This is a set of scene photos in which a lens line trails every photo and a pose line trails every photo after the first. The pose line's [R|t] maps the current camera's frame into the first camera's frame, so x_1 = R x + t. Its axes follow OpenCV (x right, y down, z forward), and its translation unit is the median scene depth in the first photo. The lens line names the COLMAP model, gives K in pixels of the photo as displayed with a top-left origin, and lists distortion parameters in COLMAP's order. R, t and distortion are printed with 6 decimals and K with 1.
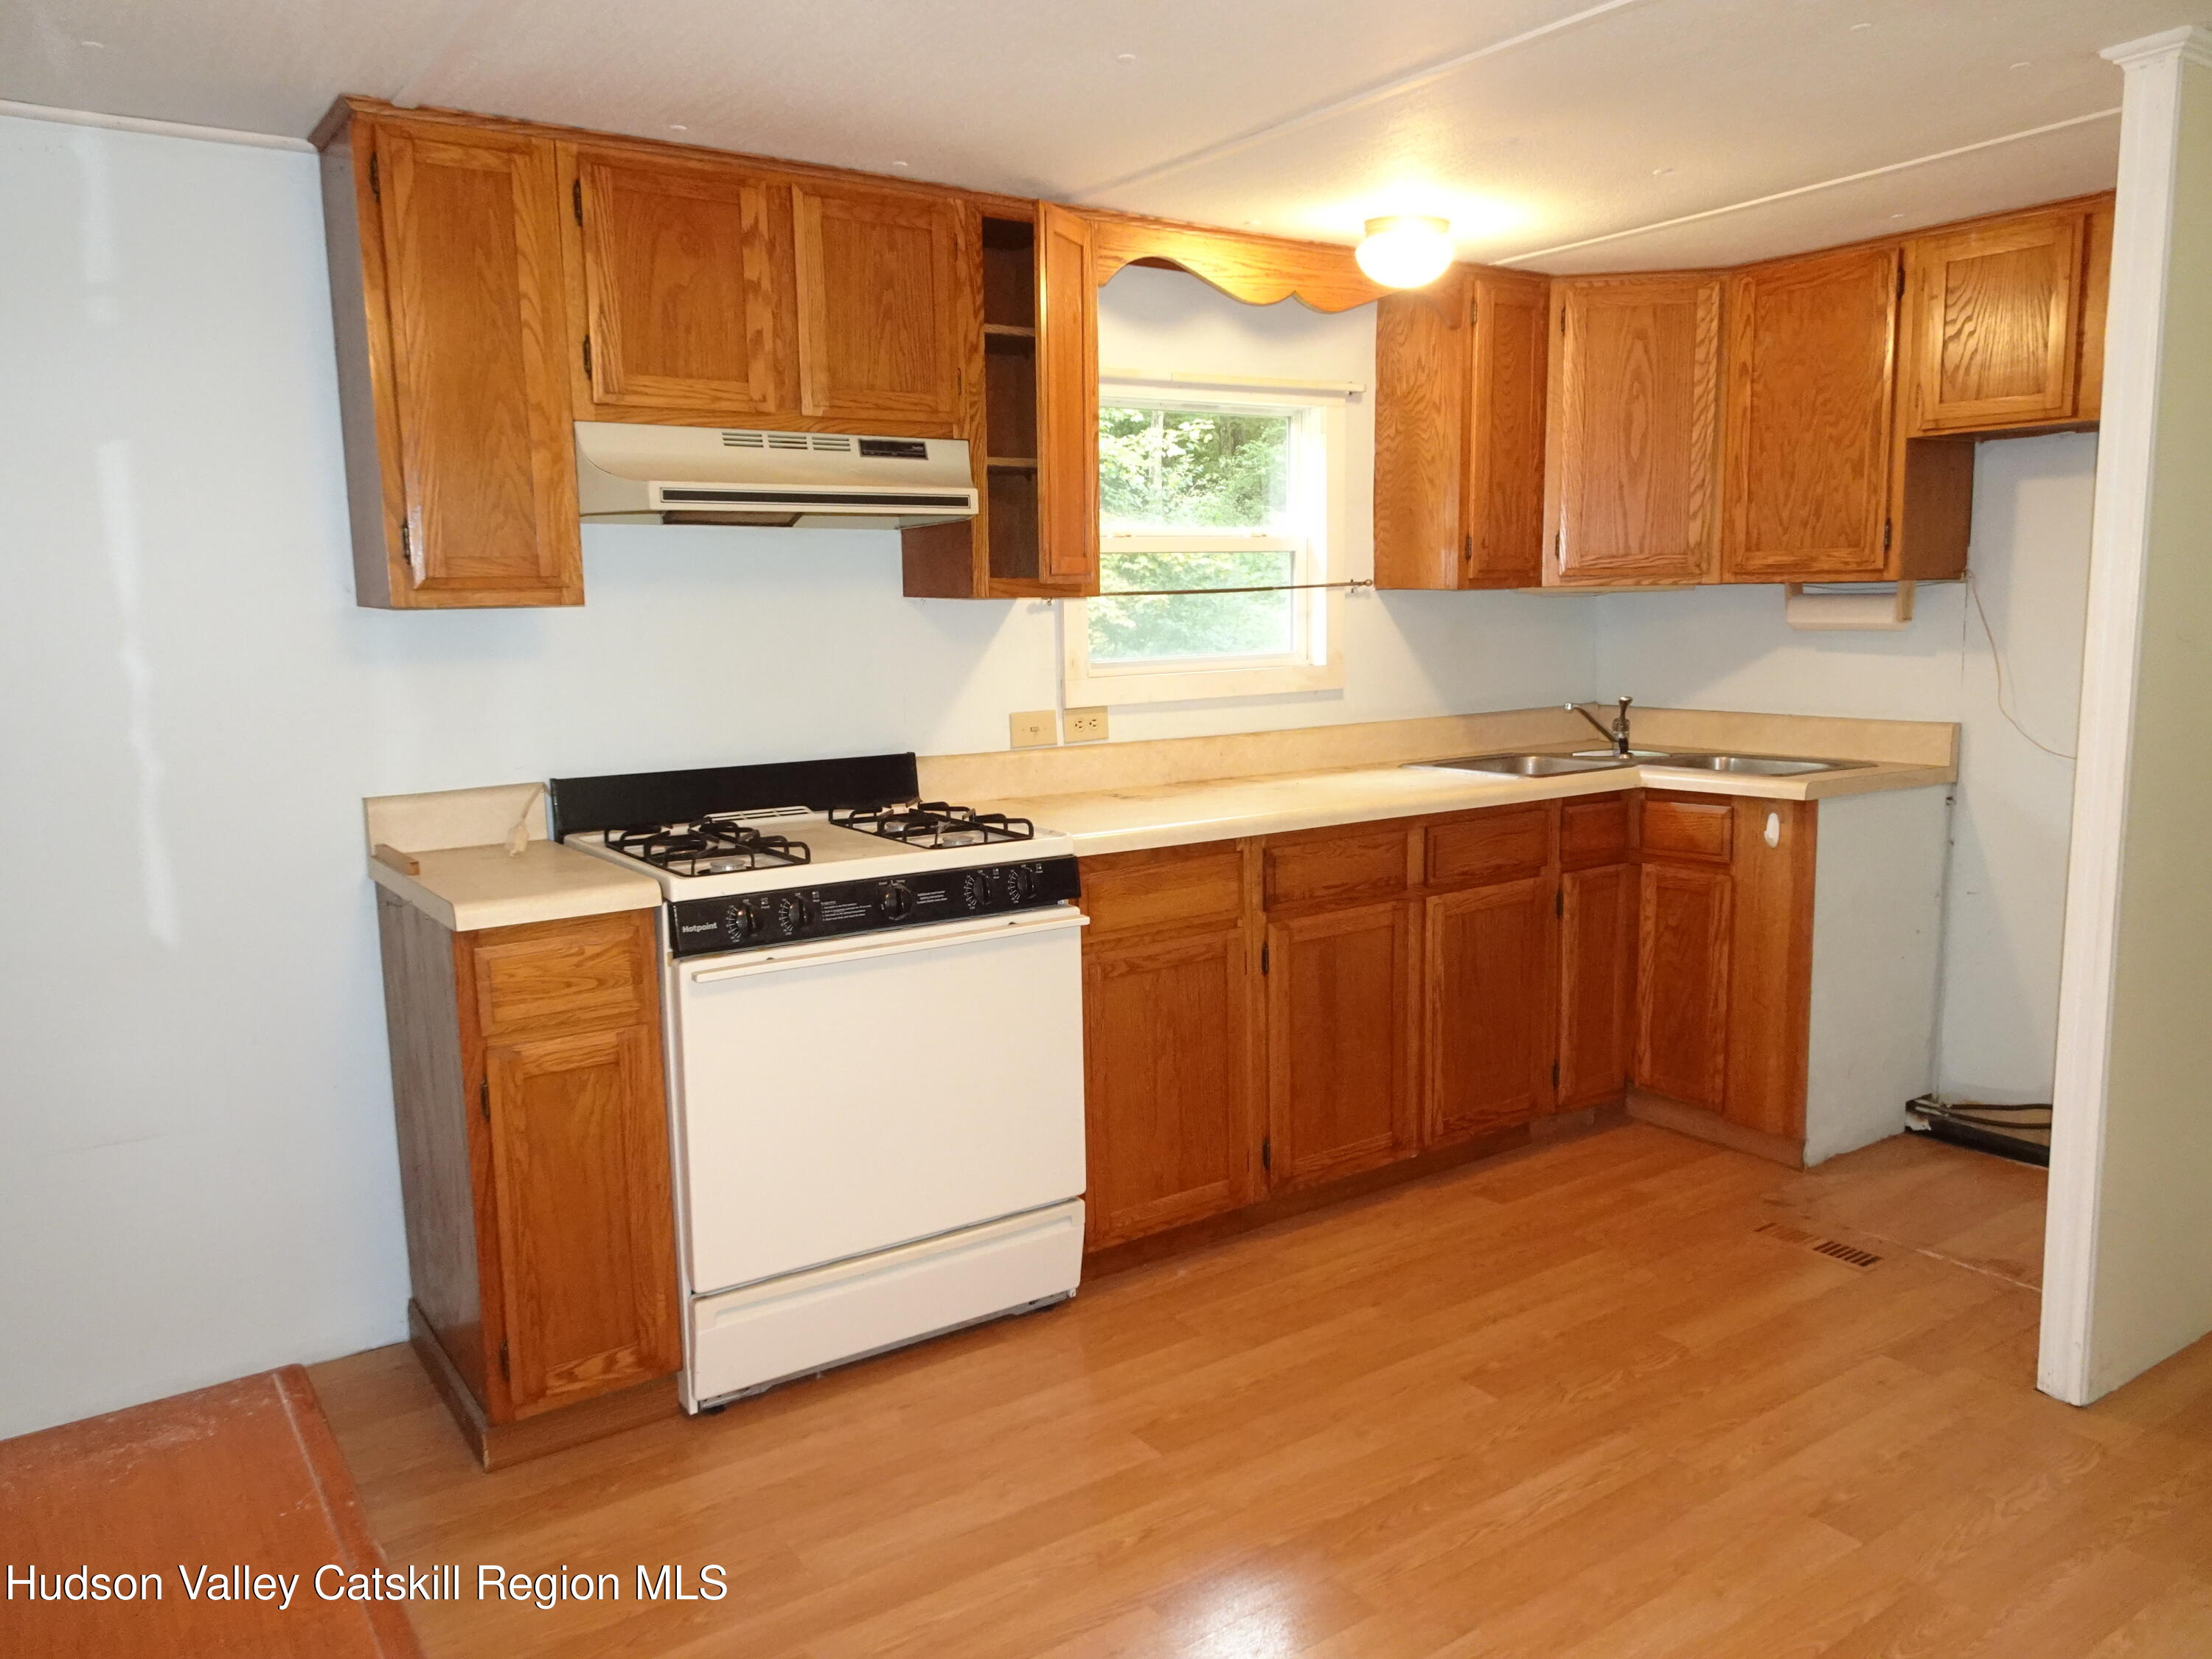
lens RADIAL K [[1597.2, 0, 1097.1], [0, 1597.2, 822.2], [0, 0, 1]] dist [0.006618, 0.006855]
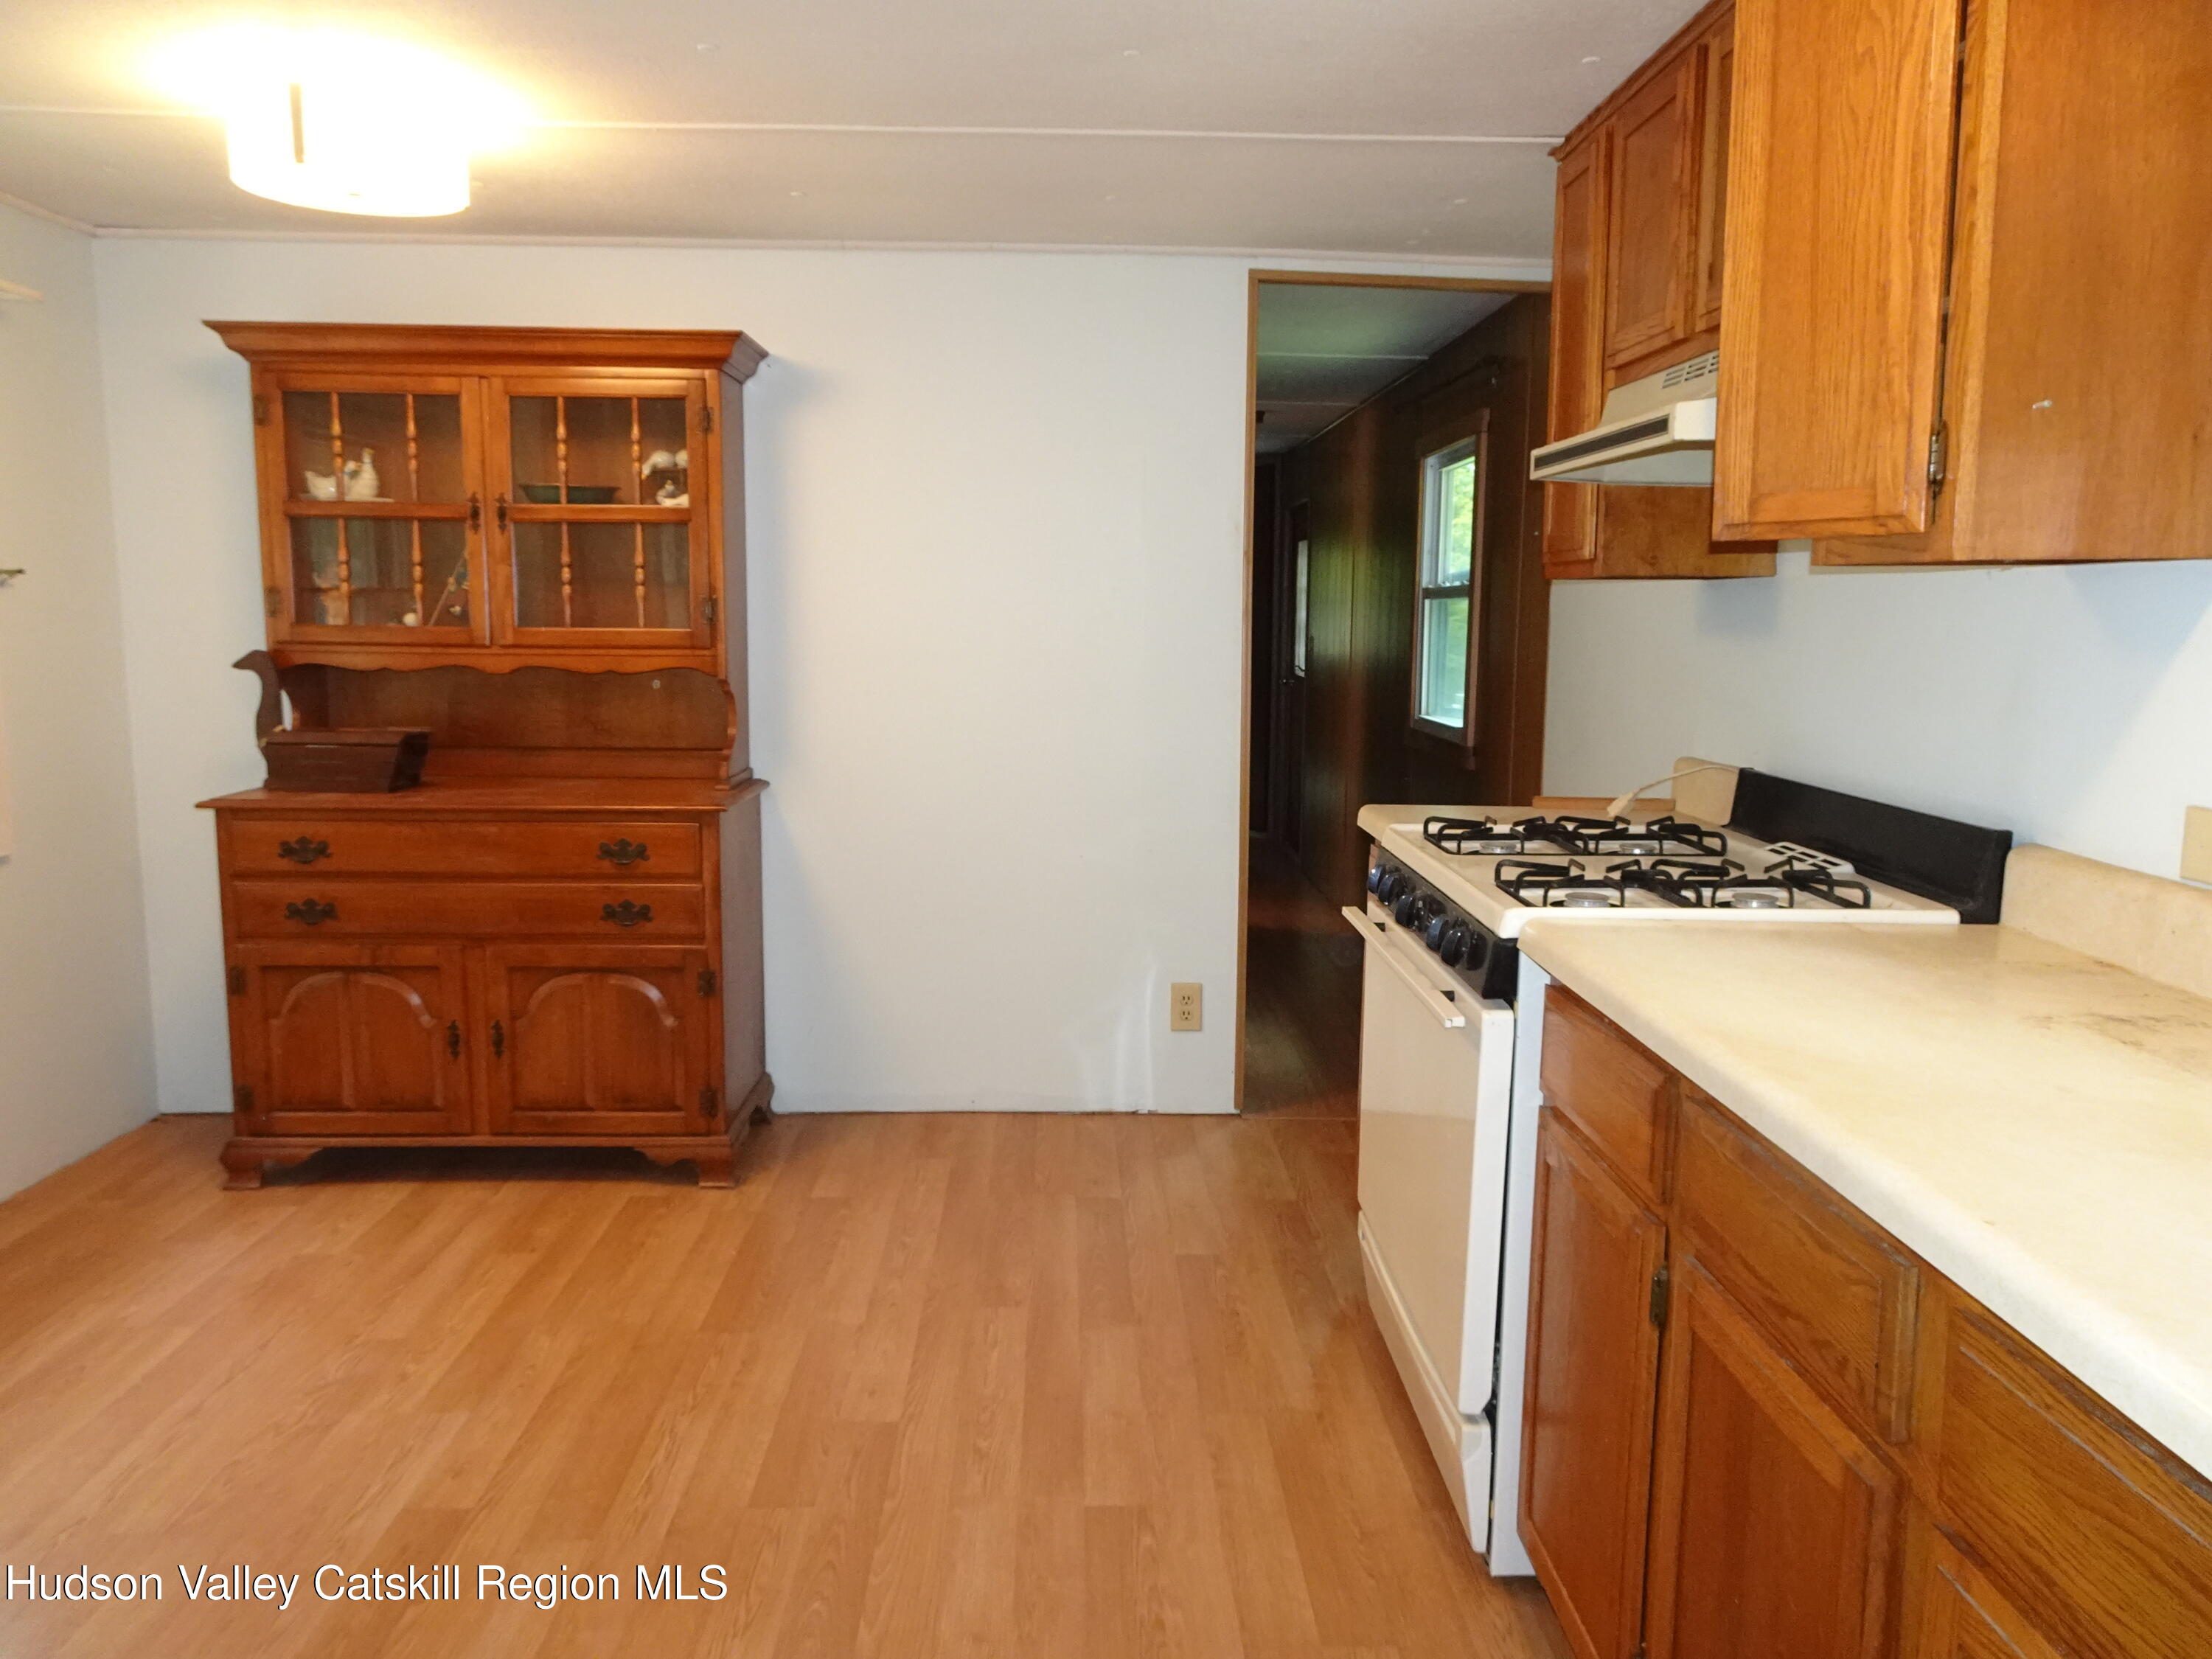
lens RADIAL K [[1597.2, 0, 1116.4], [0, 1597.2, 829.0], [0, 0, 1]] dist [0.006618, 0.006855]
pose [[-0.542232, 0.124687, -0.830926, 0.638810], [-0.124976, 0.965959, 0.226504, -0.159868], [0.830883, 0.226664, -0.508191, 1.199986]]
